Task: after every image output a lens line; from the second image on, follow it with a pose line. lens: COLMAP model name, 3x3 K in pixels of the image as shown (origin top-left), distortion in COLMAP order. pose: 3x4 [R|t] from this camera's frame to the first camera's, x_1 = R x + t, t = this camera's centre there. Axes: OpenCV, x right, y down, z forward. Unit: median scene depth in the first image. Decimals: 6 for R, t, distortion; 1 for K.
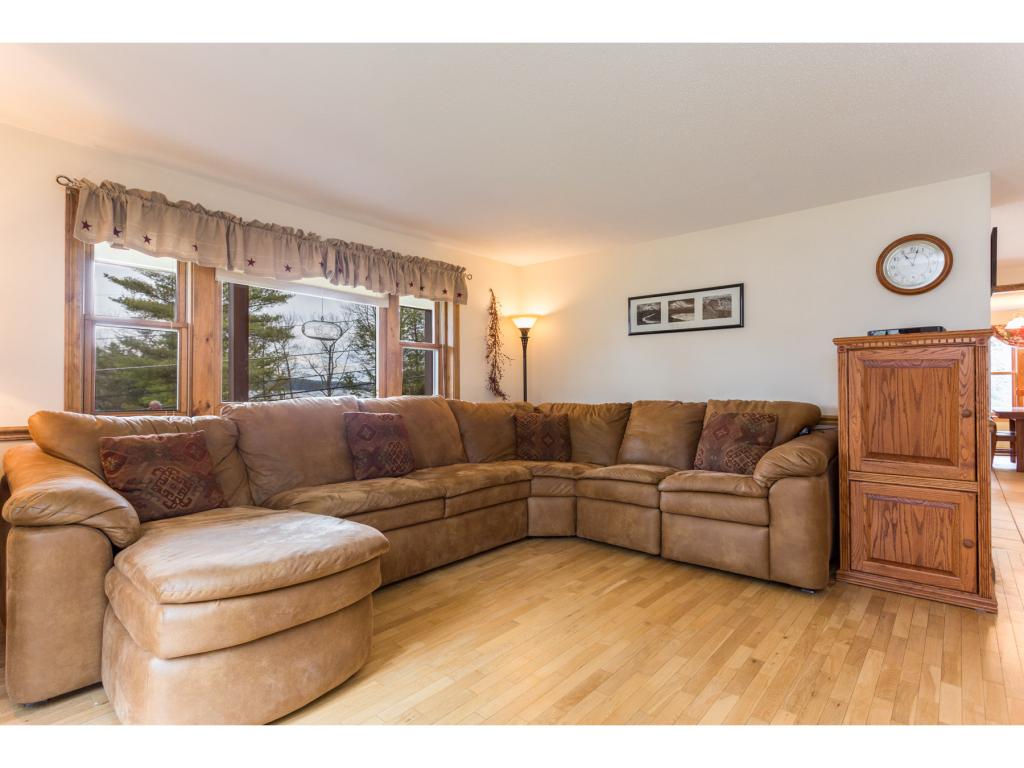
lens RADIAL K [[506.1, 0, 519.0], [0, 506.1, 388.4], [0, 0, 1]] dist [-0.006992, 0.002611]
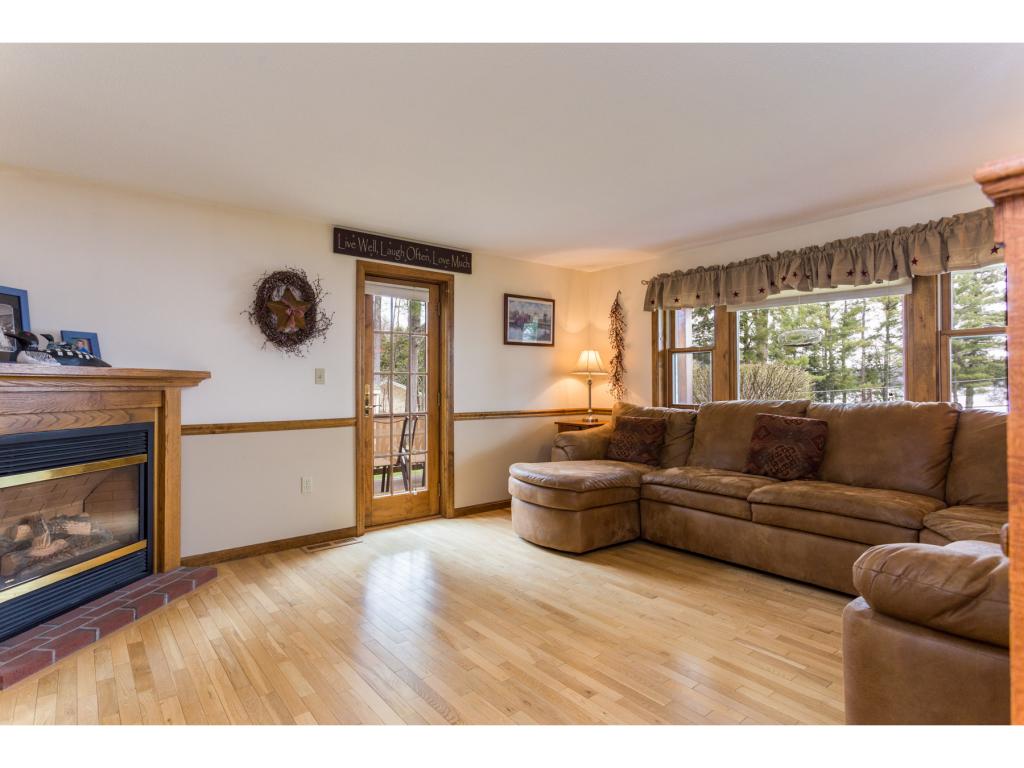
lens RADIAL K [[530.7, 0, 481.1], [0, 530.7, 380.3], [0, 0, 1]] dist [-0.011819, -0.000438]
pose [[-0.218295, -0.008725, -0.975844, 1.034434], [0.005552, 0.999933, -0.010182, -0.020003], [0.975867, -0.007641, -0.218232, 0.720546]]
